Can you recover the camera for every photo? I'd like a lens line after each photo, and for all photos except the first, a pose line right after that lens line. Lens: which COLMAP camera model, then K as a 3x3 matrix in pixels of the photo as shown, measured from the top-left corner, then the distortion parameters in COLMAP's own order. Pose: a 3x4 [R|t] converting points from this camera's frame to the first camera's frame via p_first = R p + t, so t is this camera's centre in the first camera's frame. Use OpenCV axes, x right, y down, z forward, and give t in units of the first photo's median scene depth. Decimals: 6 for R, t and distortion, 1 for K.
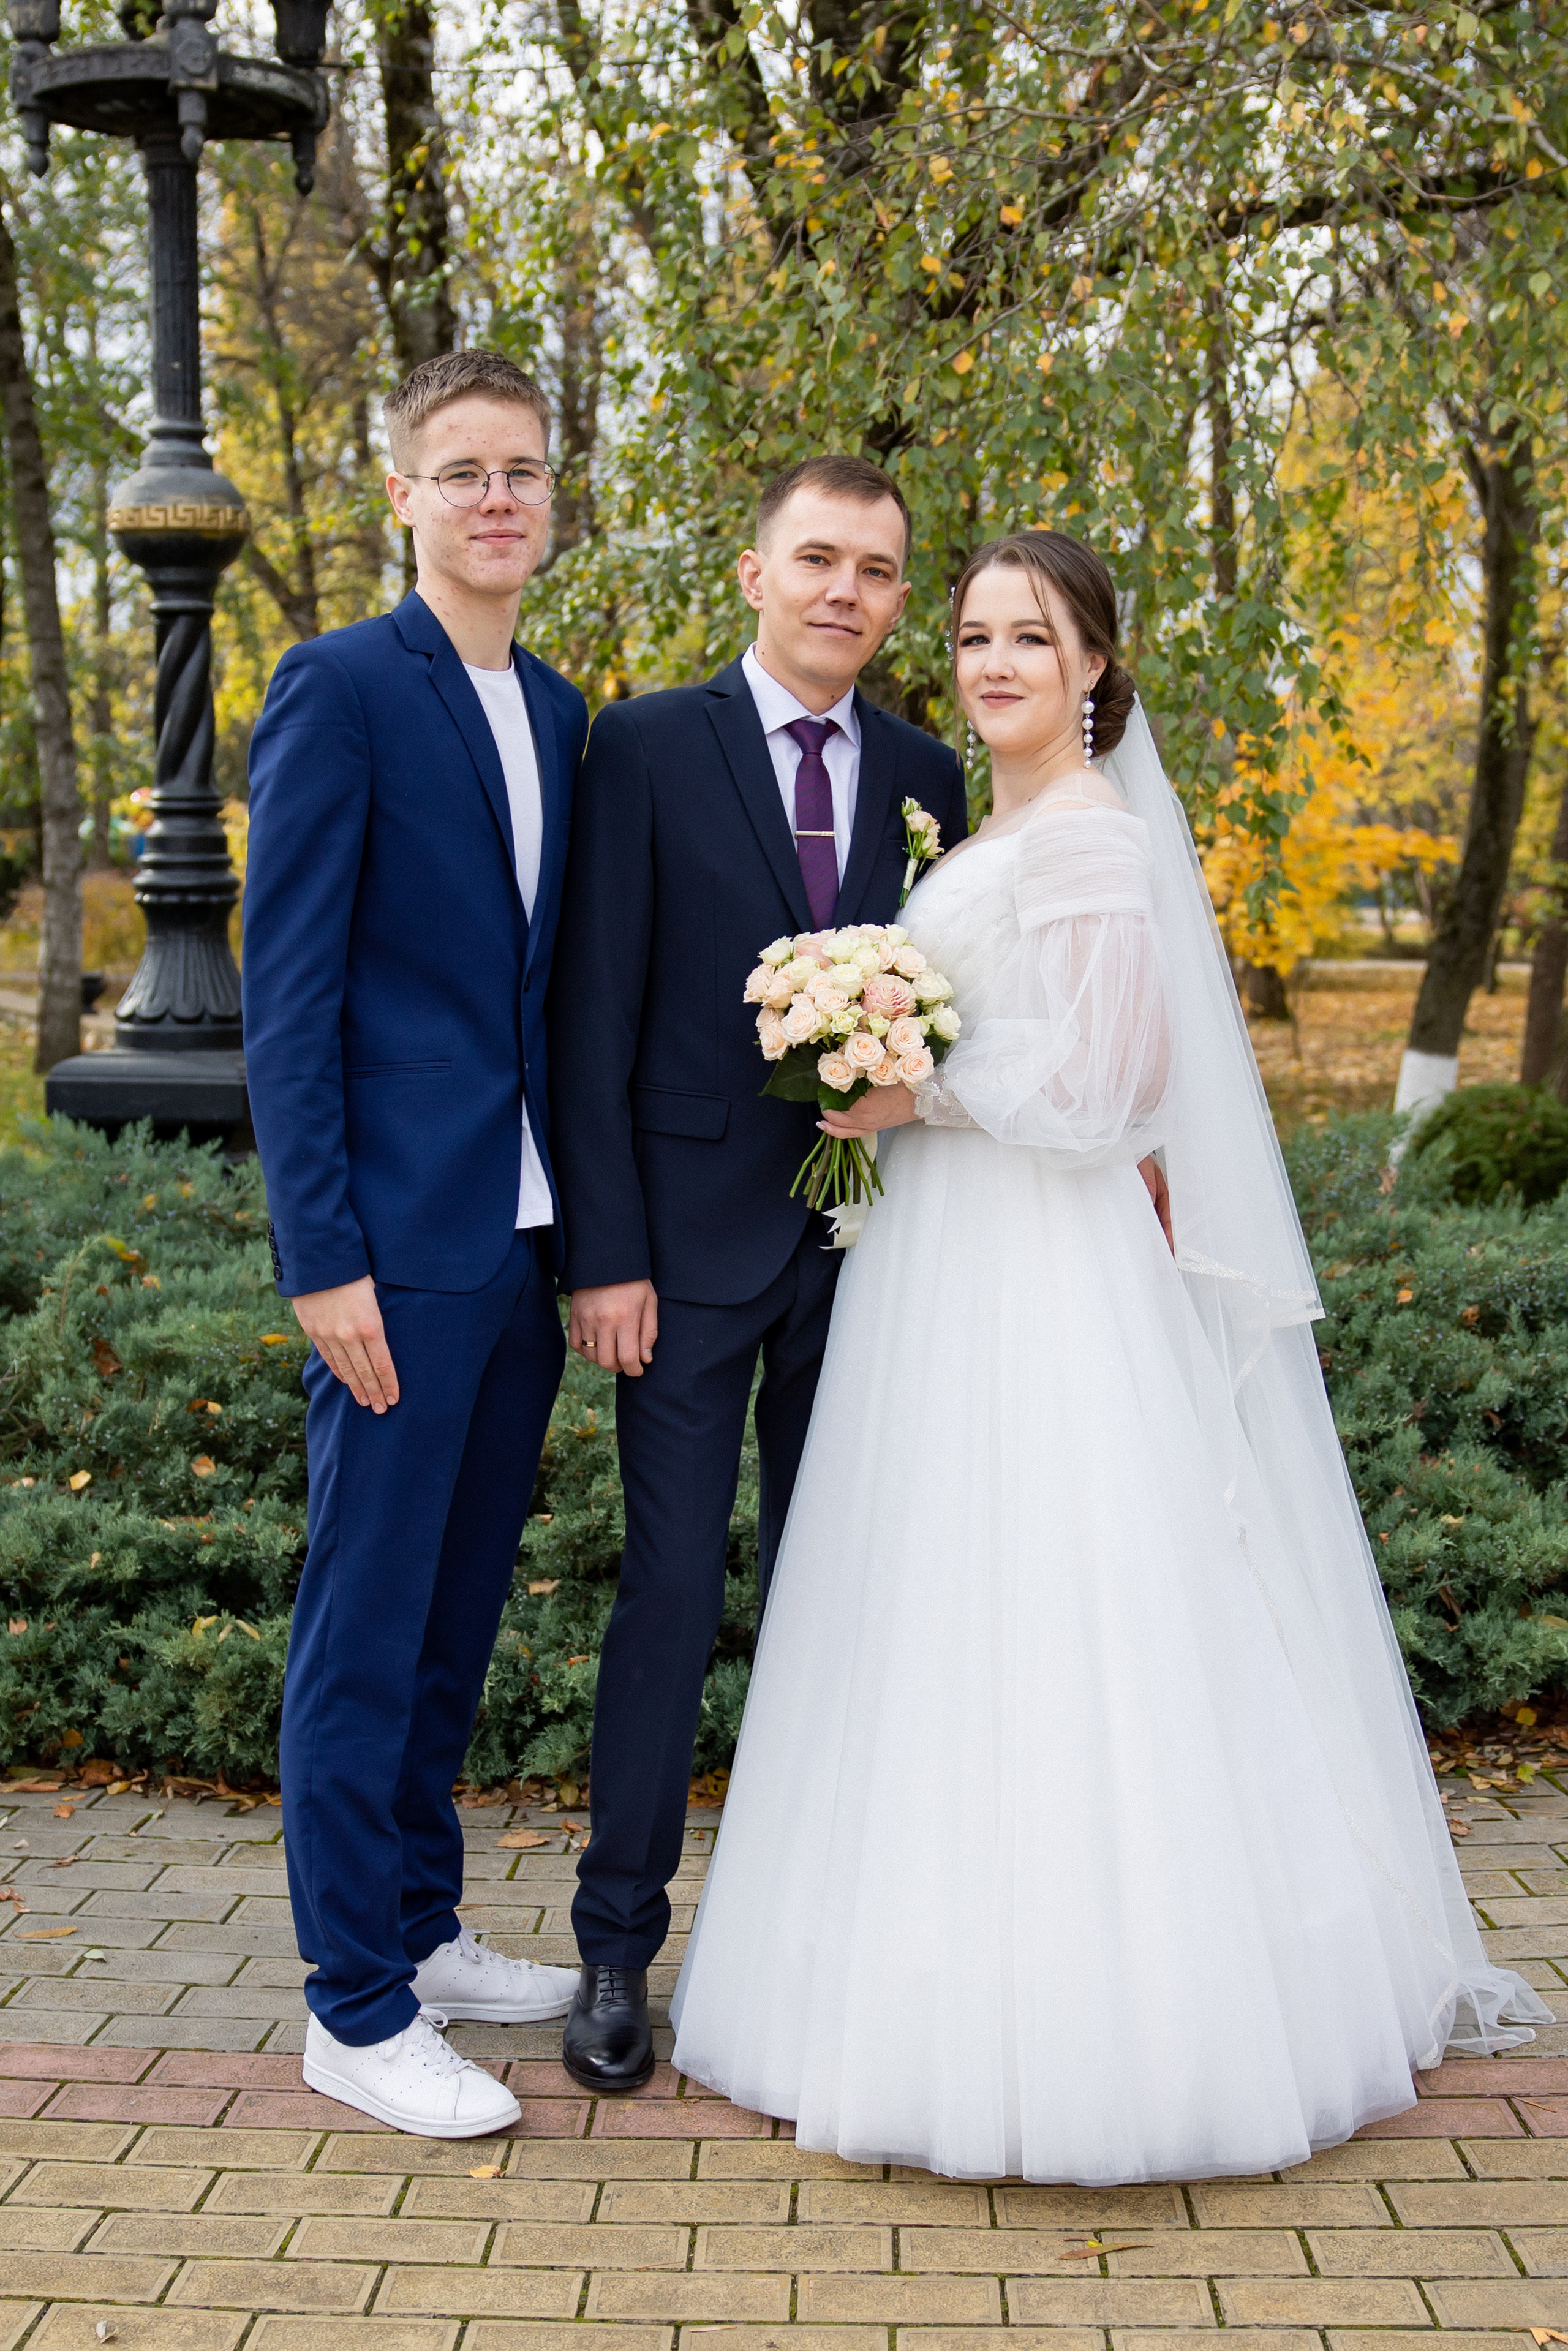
lens RADIAL K [[3147.2, 0, 776.5], [0, 3147.2, 1152.2], [0, 0, 1]] dist [0.000929, 0.027432]
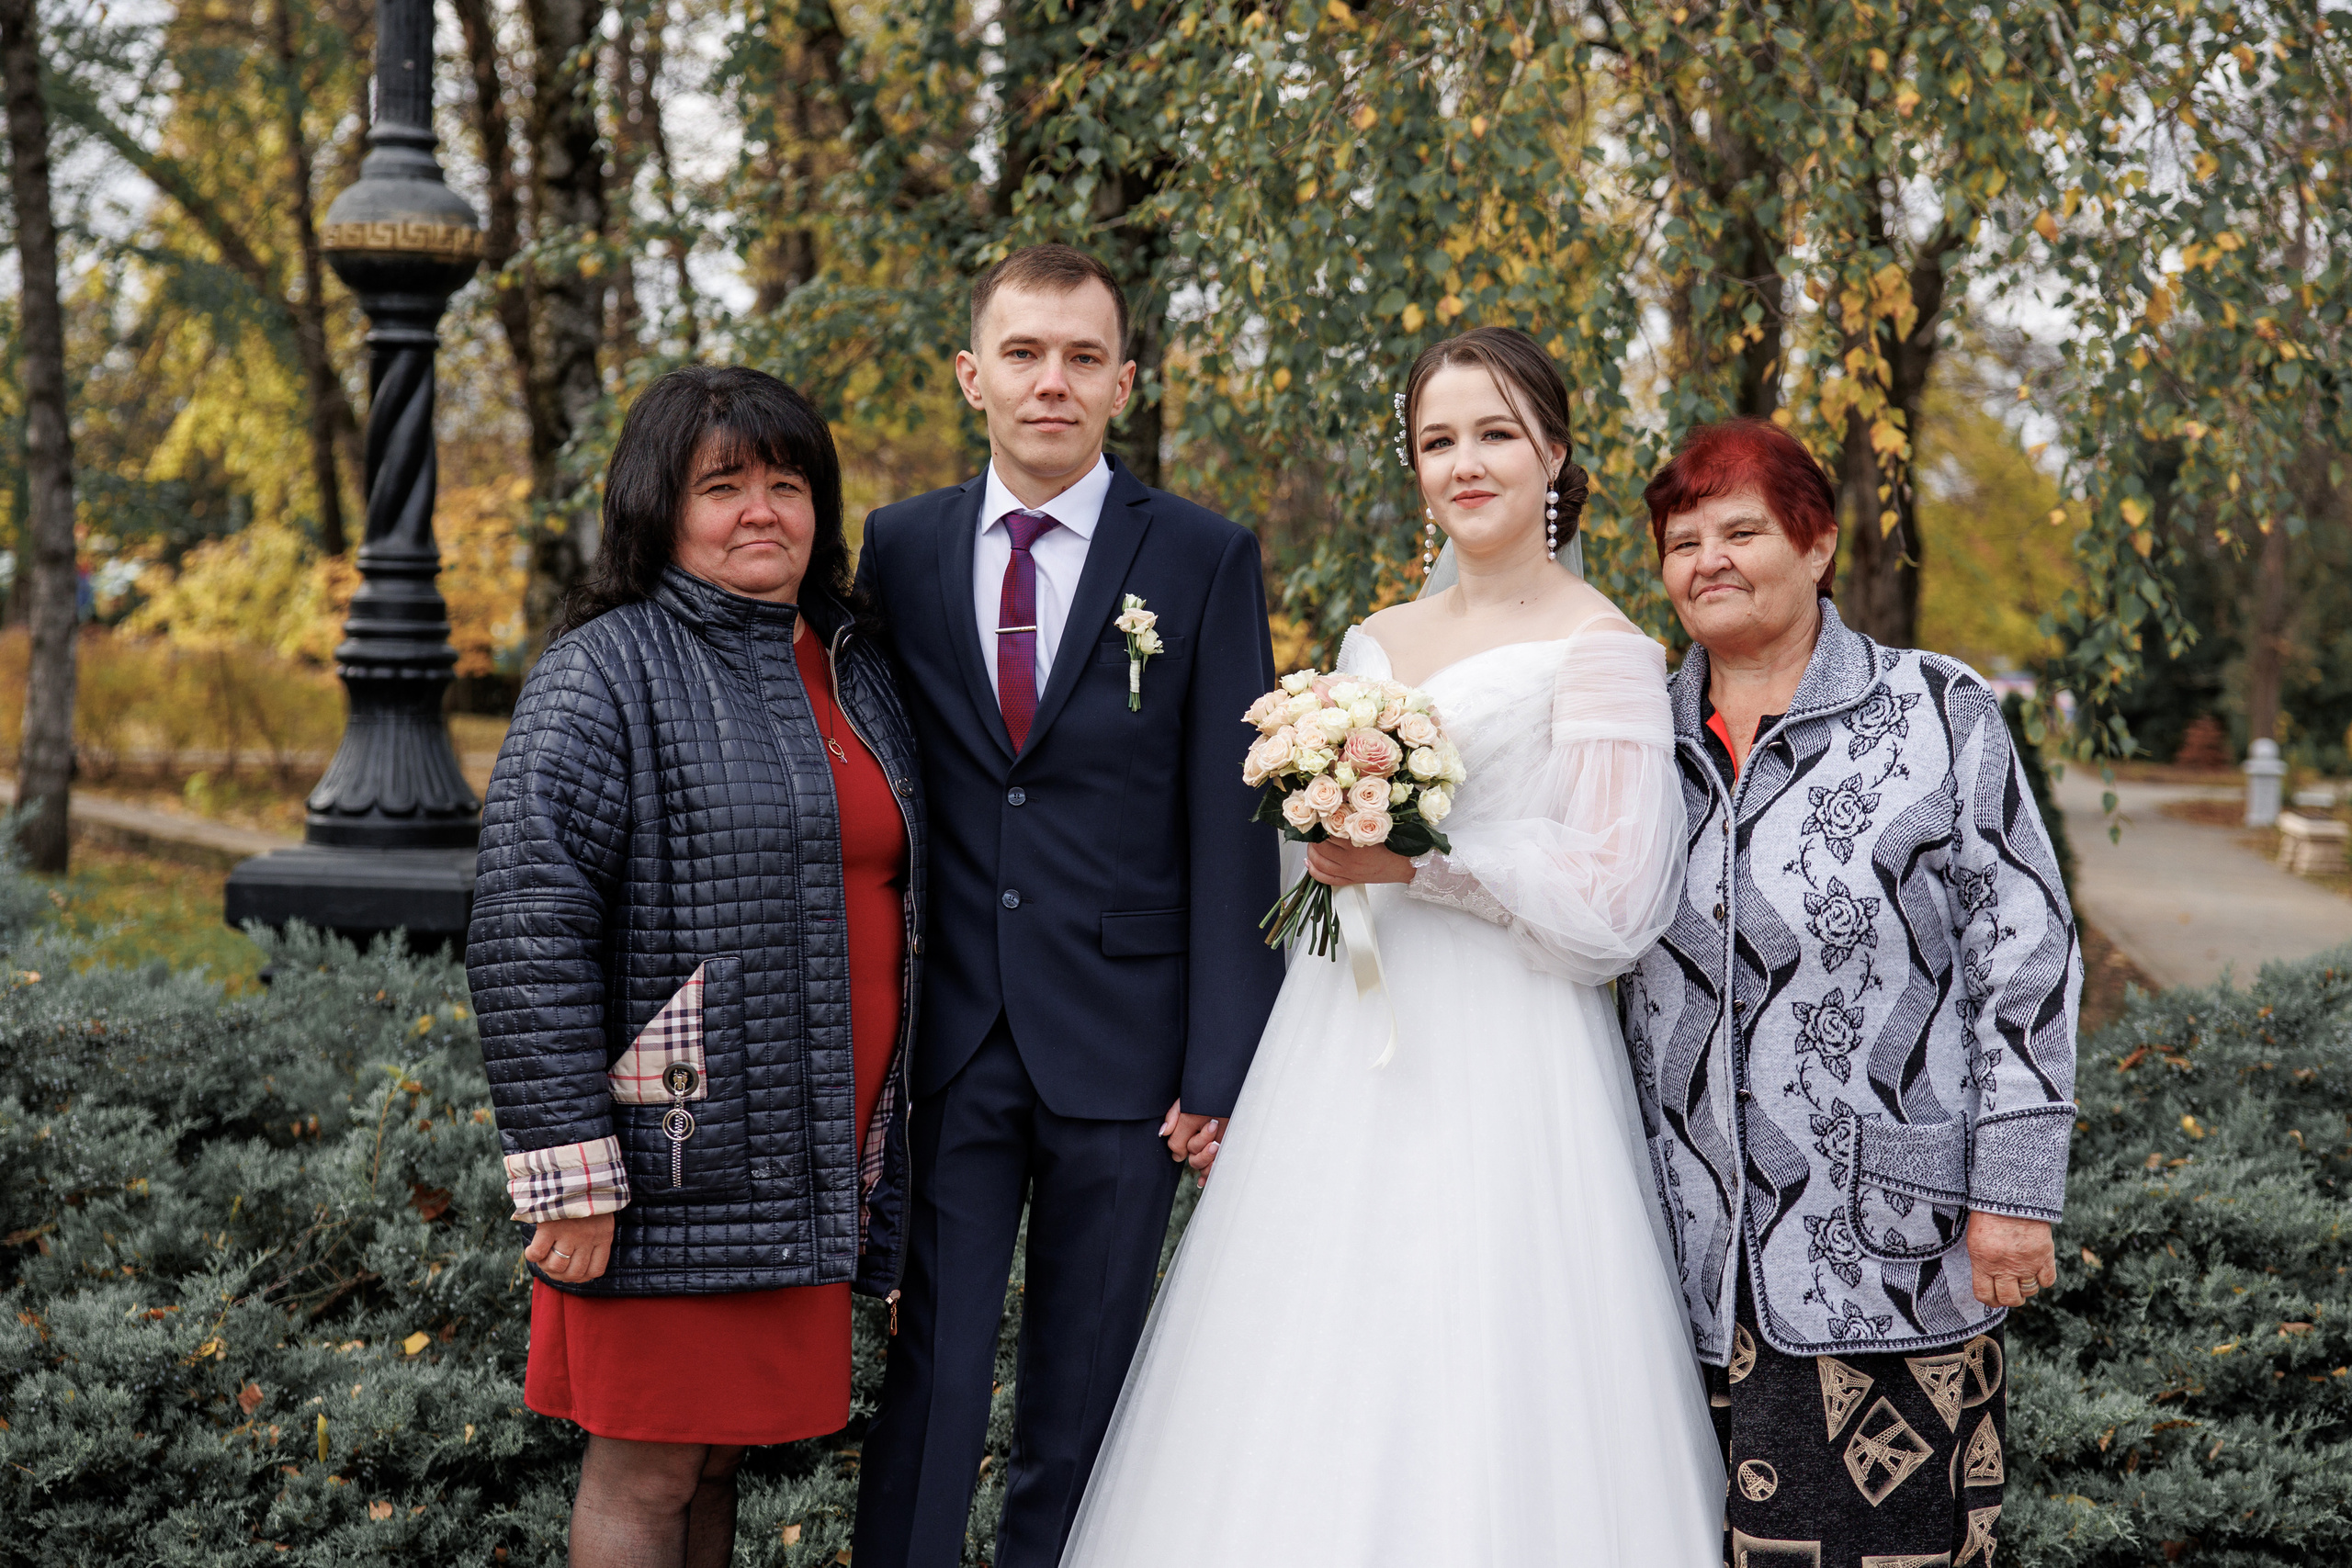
lens RADIAL K [[3726.6, 0, 1234.2], [0, 3726.6, 733.2], [0, 0, 1]] dist [0.040637, -0.073385]
pose [[0.992956, 0.021332, 0.116545, -0.131200], [-0.013624, 0.997691, -0.066538, 0.001558], [-0.117695, 0.064482, 0.990954, -0.066511]]
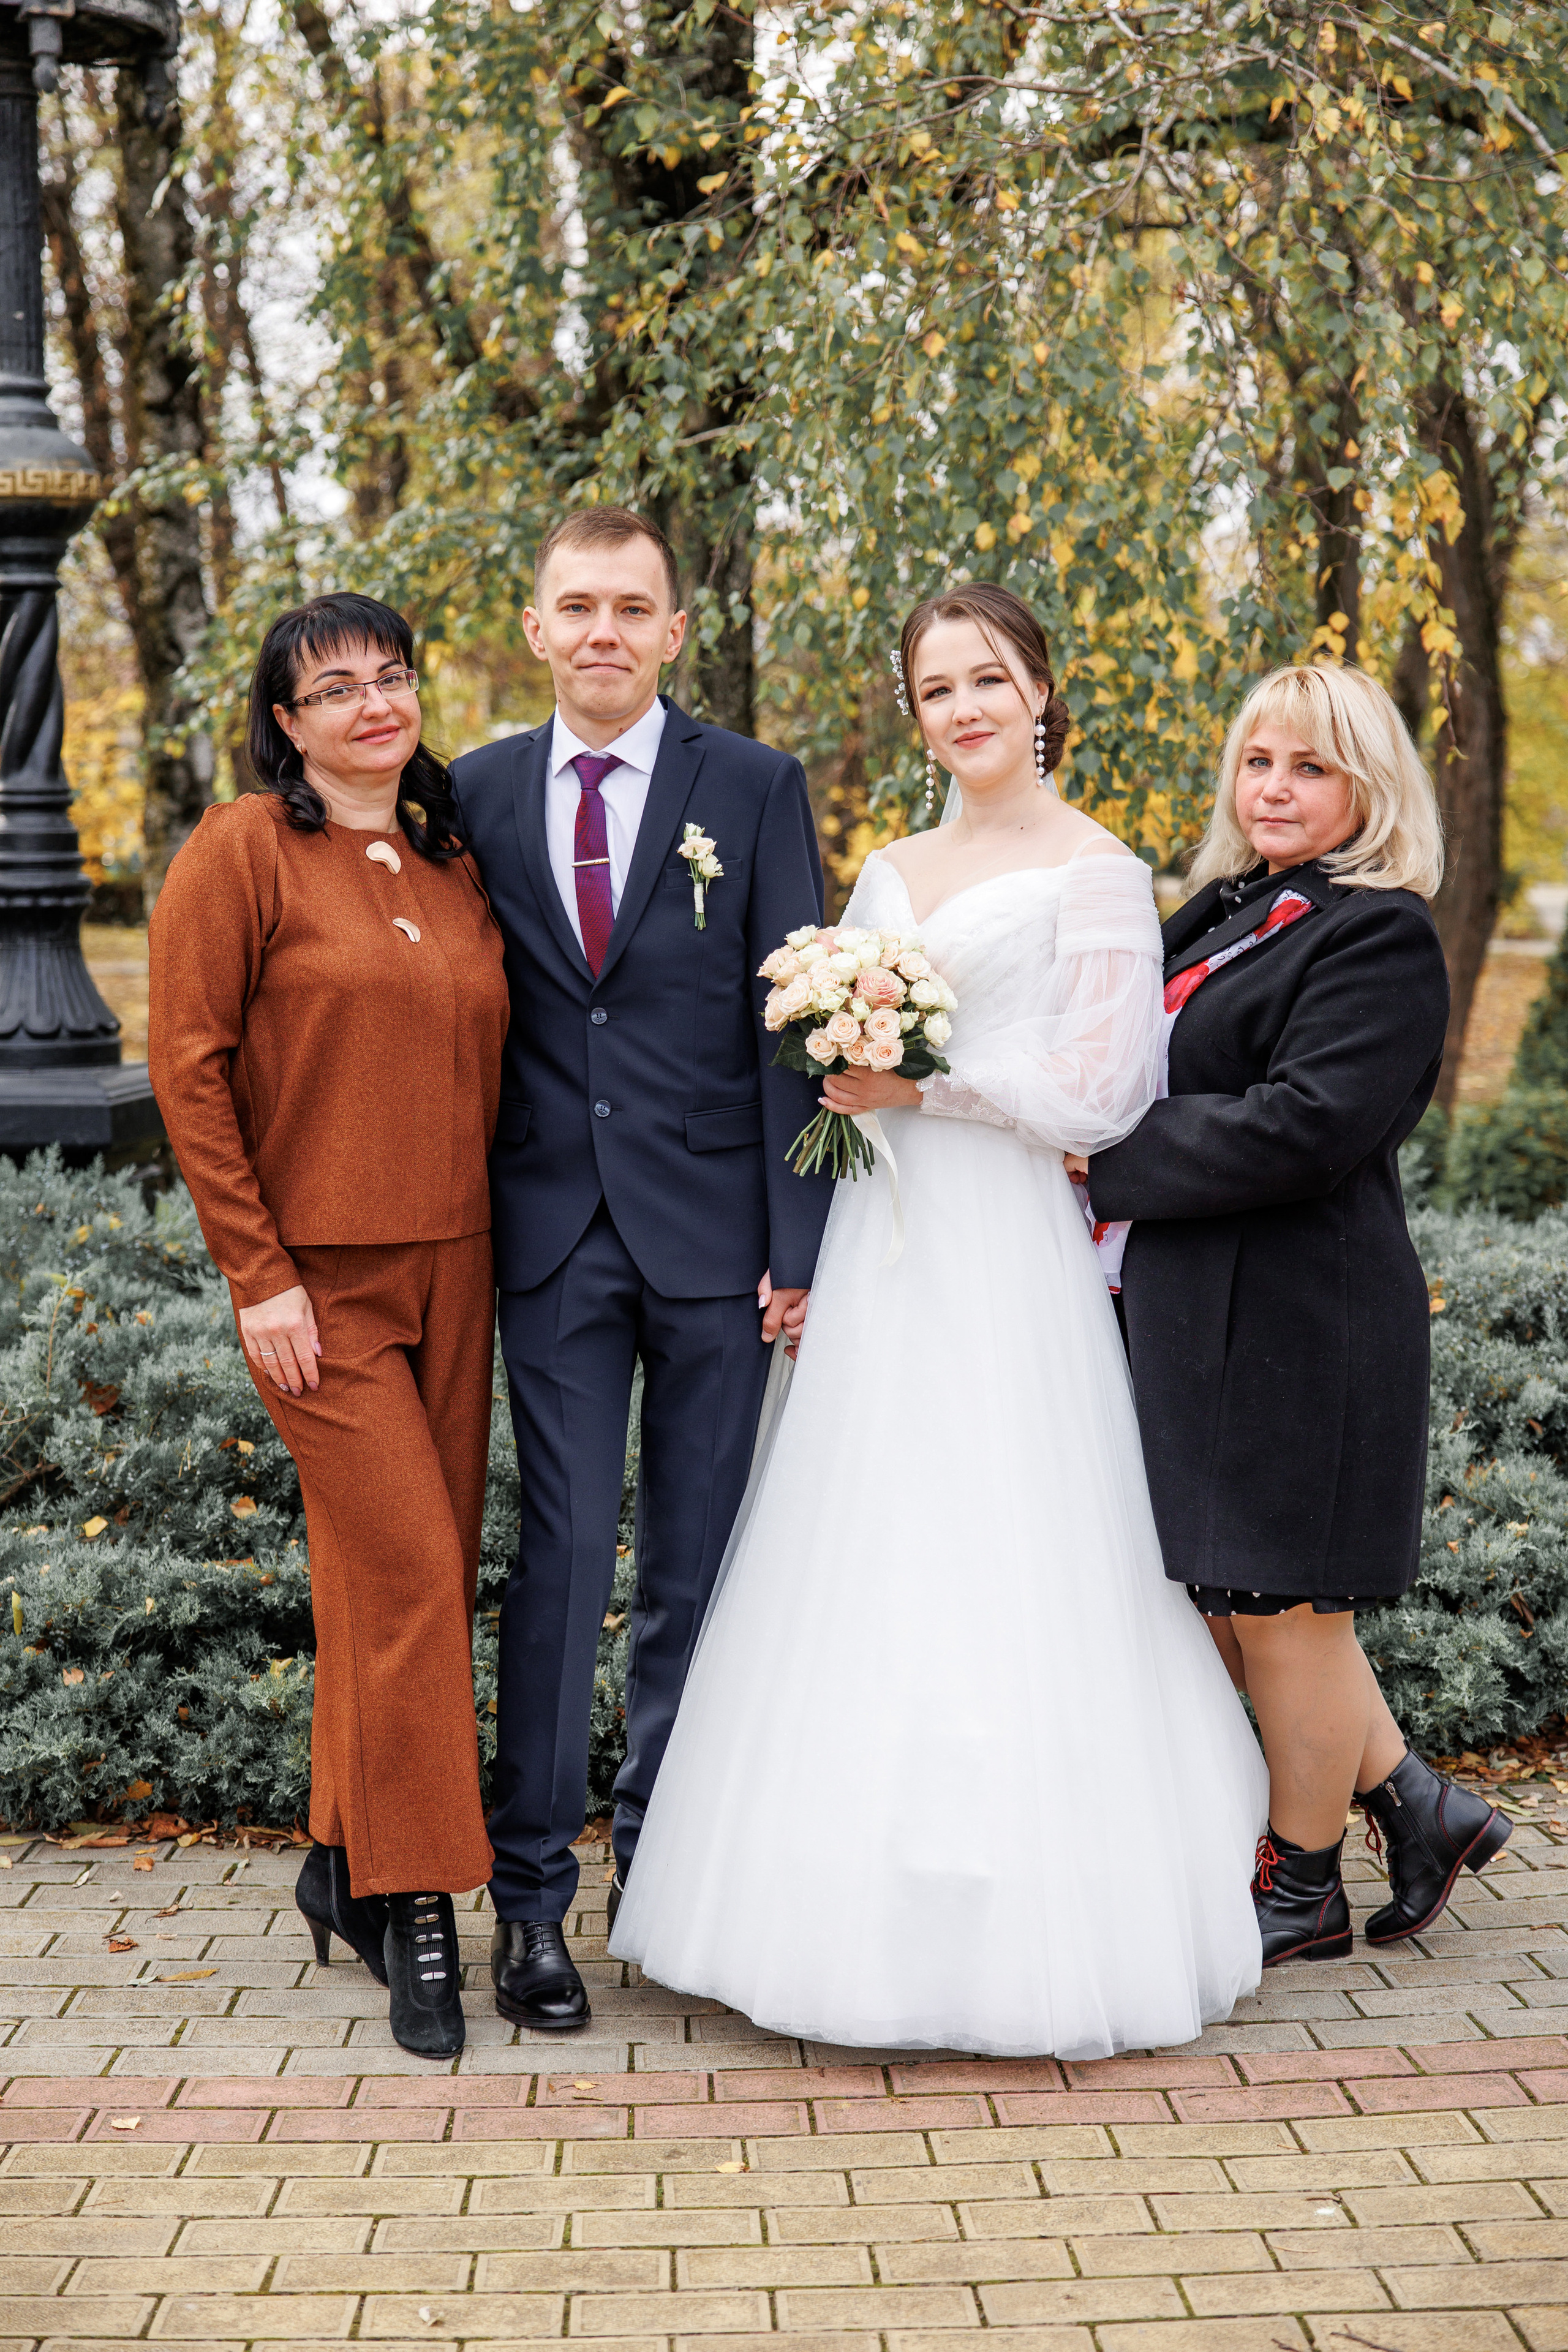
lens RADIAL K [[3699.1, 0, 783.5], [0, 3699.1, 1171.9], [0, 0, 1]] dist [0.014179, 0.081769]
pose [[0.994724, -0.017311, 0.101111, -0.136568], [0.017128, 0.999850, 0.002672, -0.002596], [-0.101142, -0.000926, 0.994872, -0.144558]]
